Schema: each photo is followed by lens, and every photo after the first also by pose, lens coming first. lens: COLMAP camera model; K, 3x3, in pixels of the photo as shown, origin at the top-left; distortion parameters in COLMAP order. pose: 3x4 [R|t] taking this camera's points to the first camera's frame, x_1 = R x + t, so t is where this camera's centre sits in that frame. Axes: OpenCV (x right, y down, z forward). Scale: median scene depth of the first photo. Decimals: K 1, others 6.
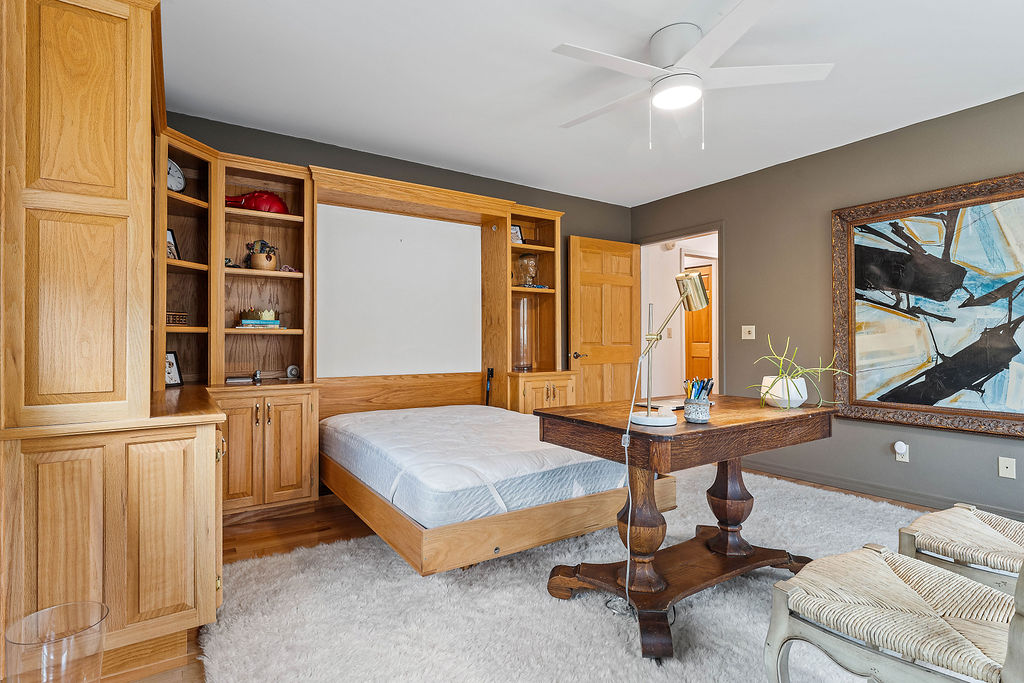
lens RADIAL K [[508.2, 0, 511.1], [0, 508.2, 341.0], [0, 0, 1]] dist [-0.002950, 0.001158]
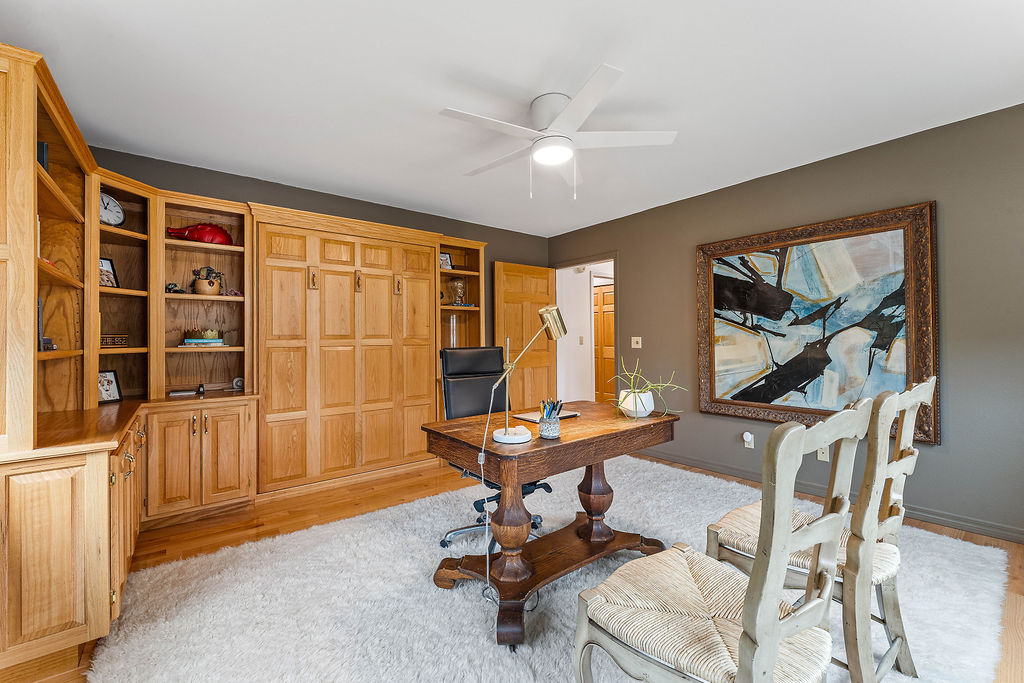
lens RADIAL K [[416.3, 0, 511.9], [0, 416.3, 338.8], [0, 0, 1]] dist [-0.001375, -0.000543]
pose [[0.996519, -0.006981, 0.083068, 0.121510], [0.006968, 0.999976, 0.000436, -0.041858], [-0.083069, 0.000145, 0.996544, 0.030381]]
